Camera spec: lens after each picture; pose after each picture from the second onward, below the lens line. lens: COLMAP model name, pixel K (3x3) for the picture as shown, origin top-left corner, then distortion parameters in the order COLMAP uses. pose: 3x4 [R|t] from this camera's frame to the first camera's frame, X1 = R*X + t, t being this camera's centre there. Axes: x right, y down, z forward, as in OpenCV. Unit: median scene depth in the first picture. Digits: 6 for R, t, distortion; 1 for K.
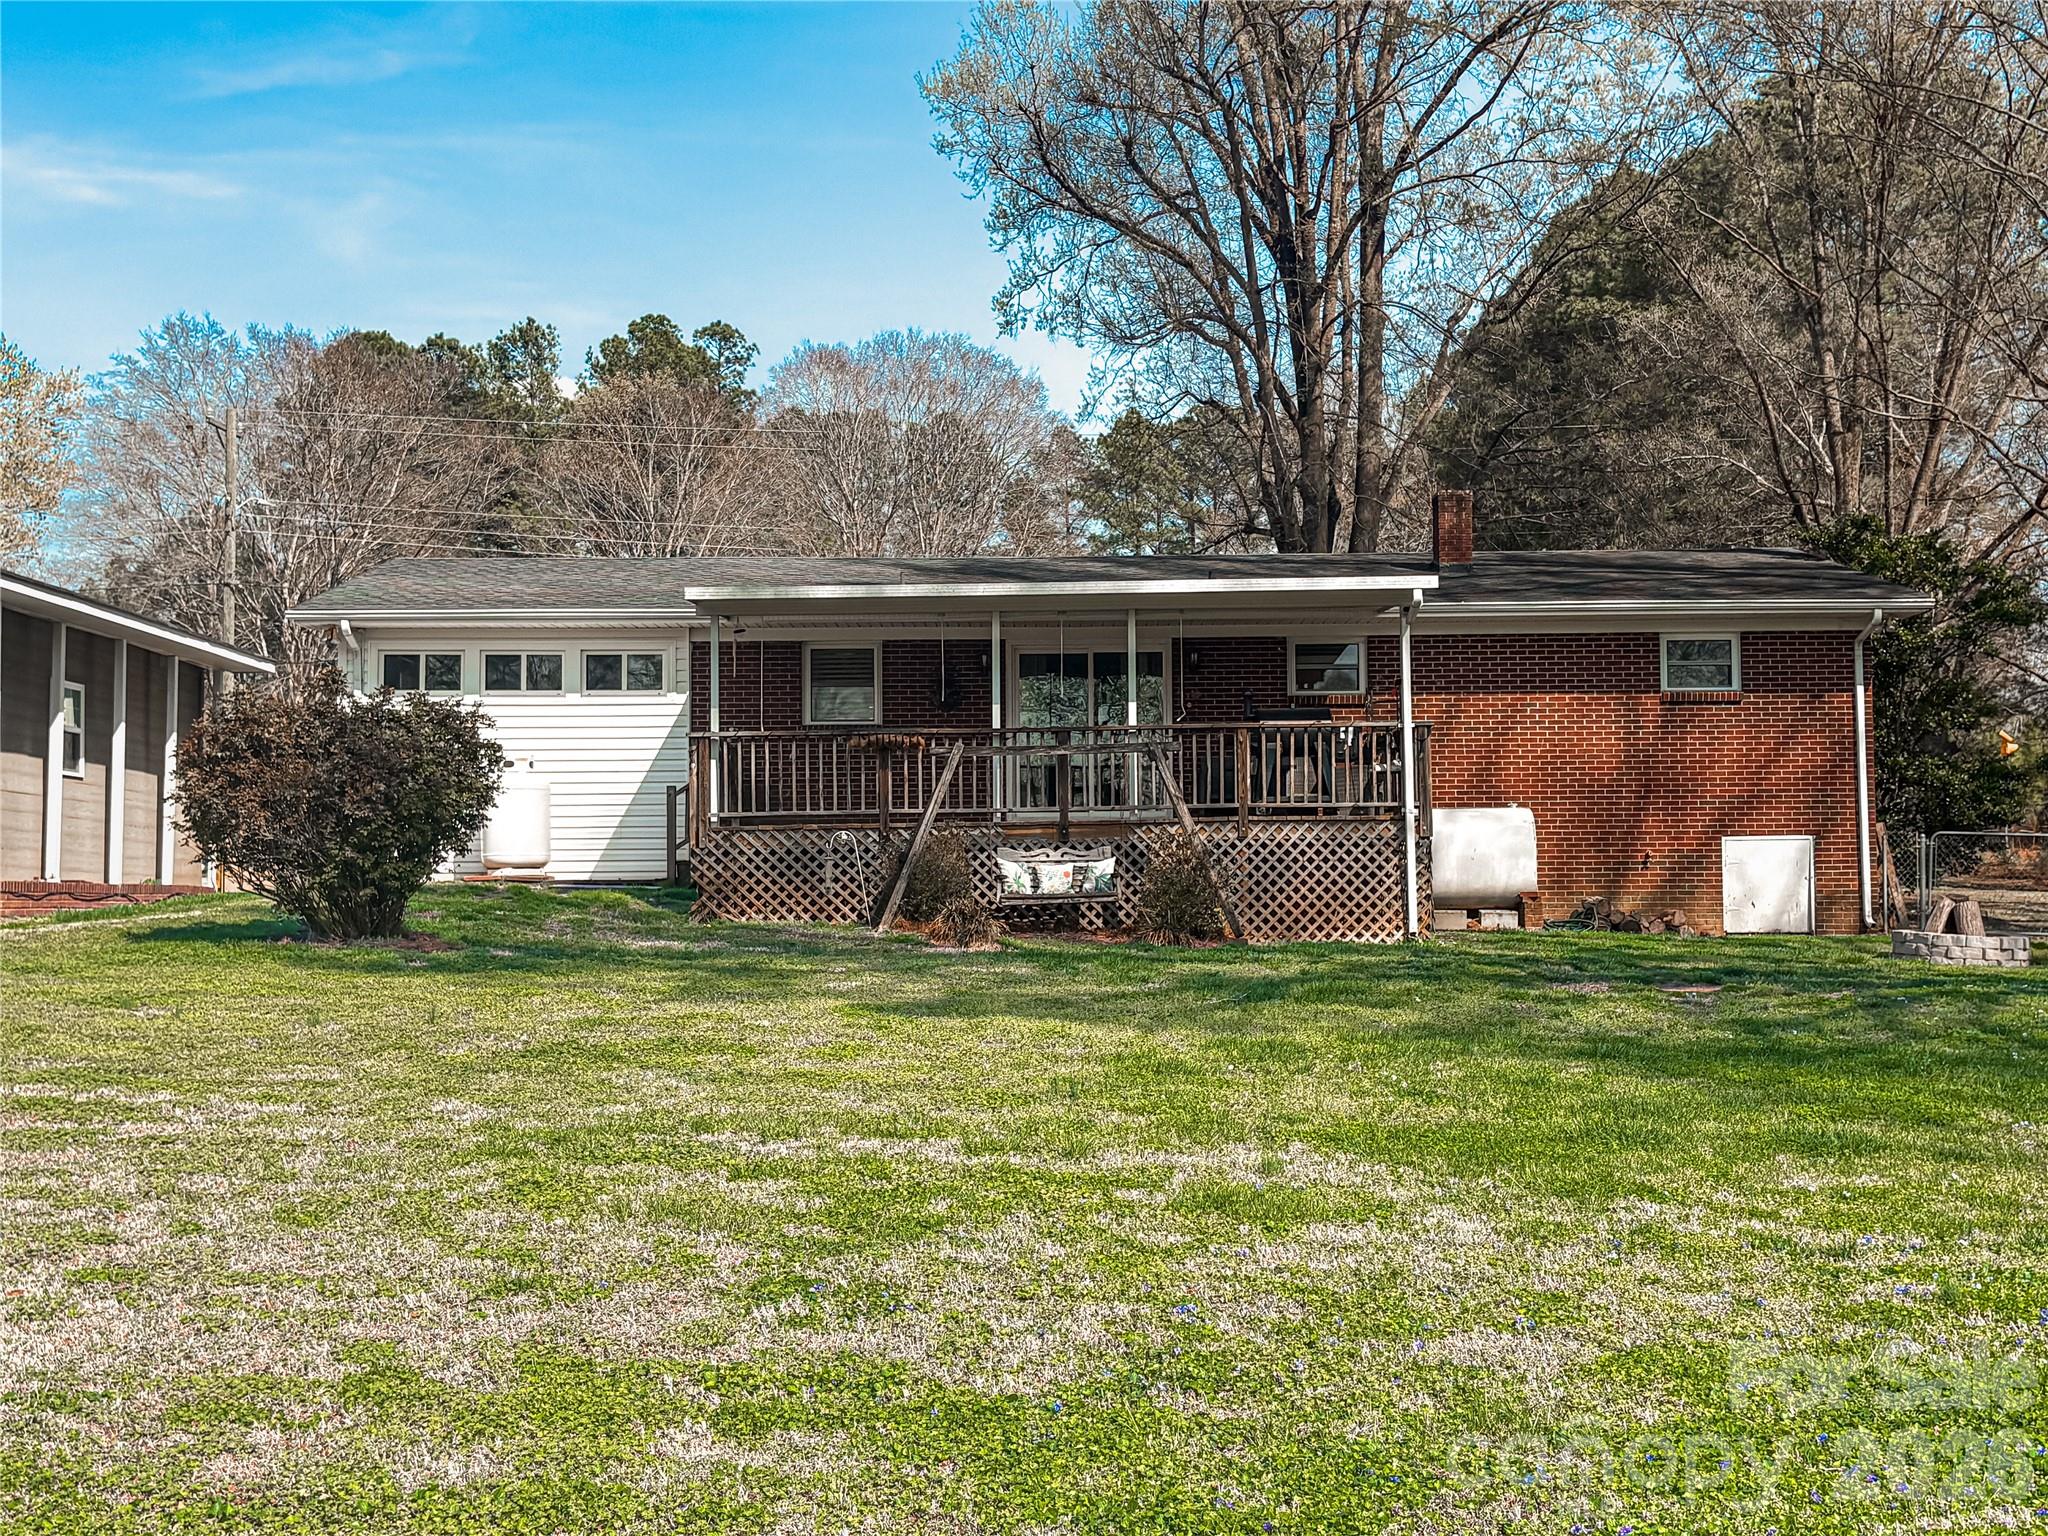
lens RADIAL K [[2673.2, 0, 1024.0], [0, 2673.2, 768.0], [0, 0, 1]] dist [0.085126, -0.022619]
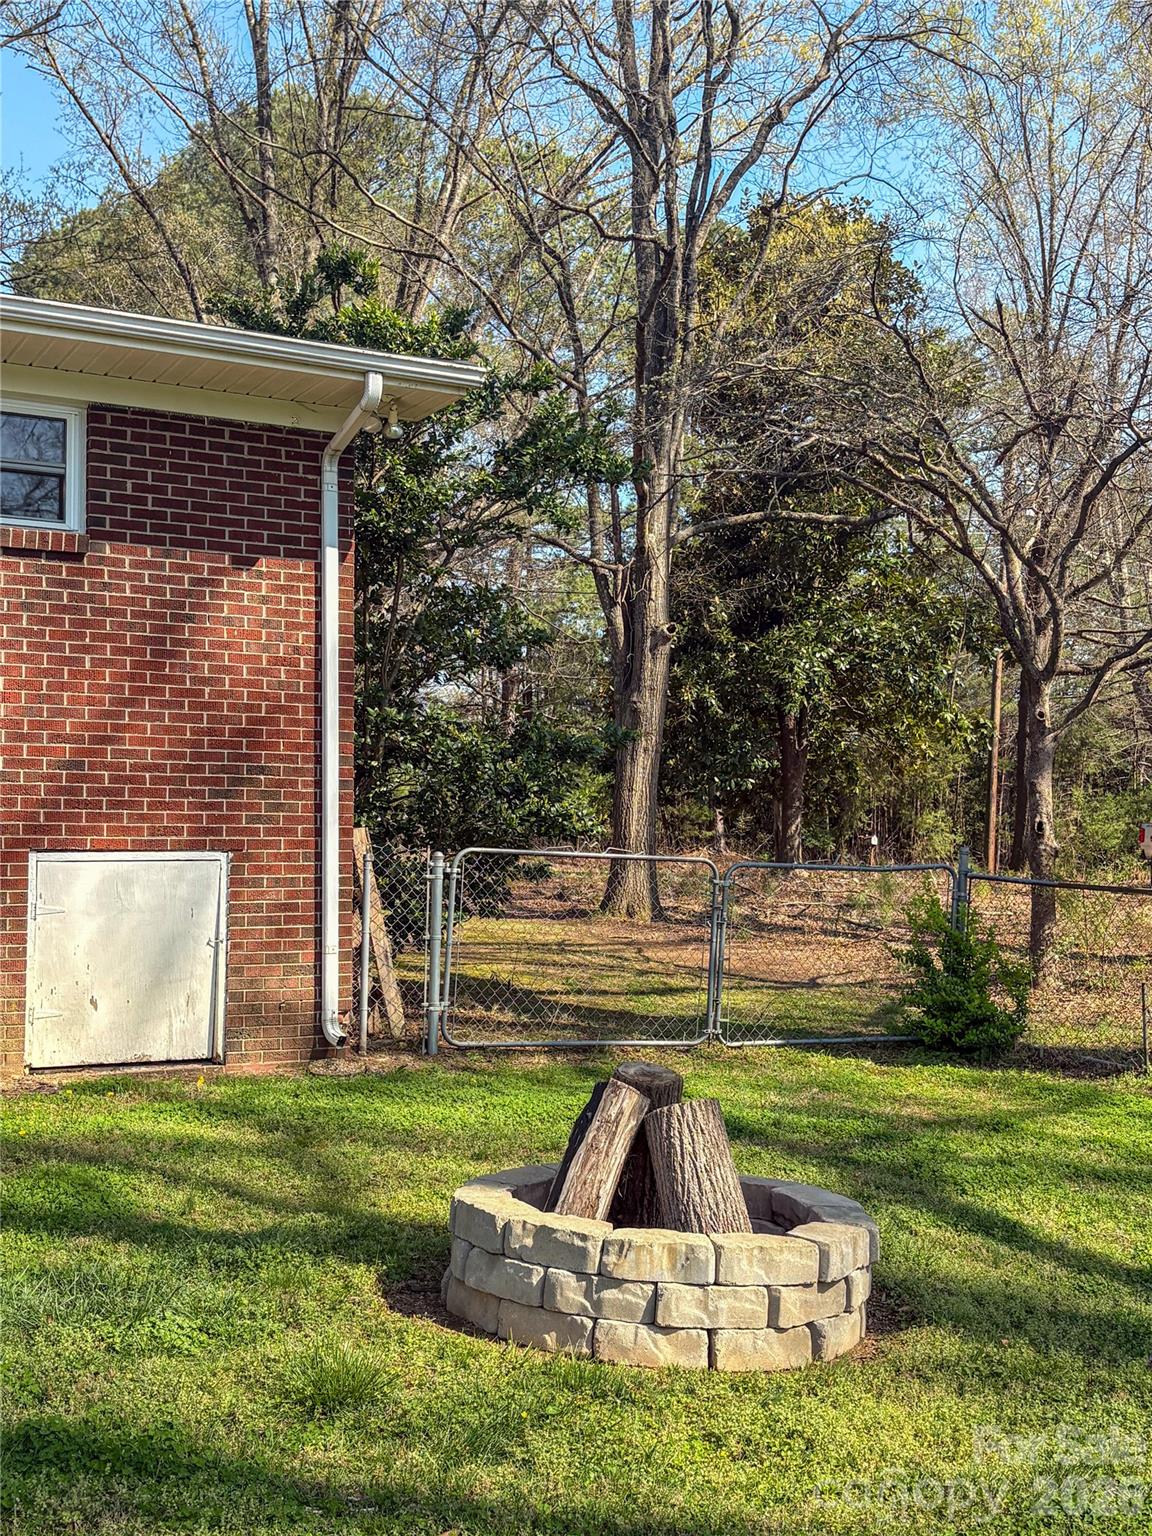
lens RADIAL K [[2004.9, 0, 576.0], [0, 2004.9, 768.0], [0, 0, 1]] dist [0.085126, -0.022619]
pose [[0.901576, 0.033935, 0.431288, 0.195399], [-0.031611, 0.999421, -0.012556, 0.012728], [-0.431464, -0.002313, 0.902127, 0.655119]]
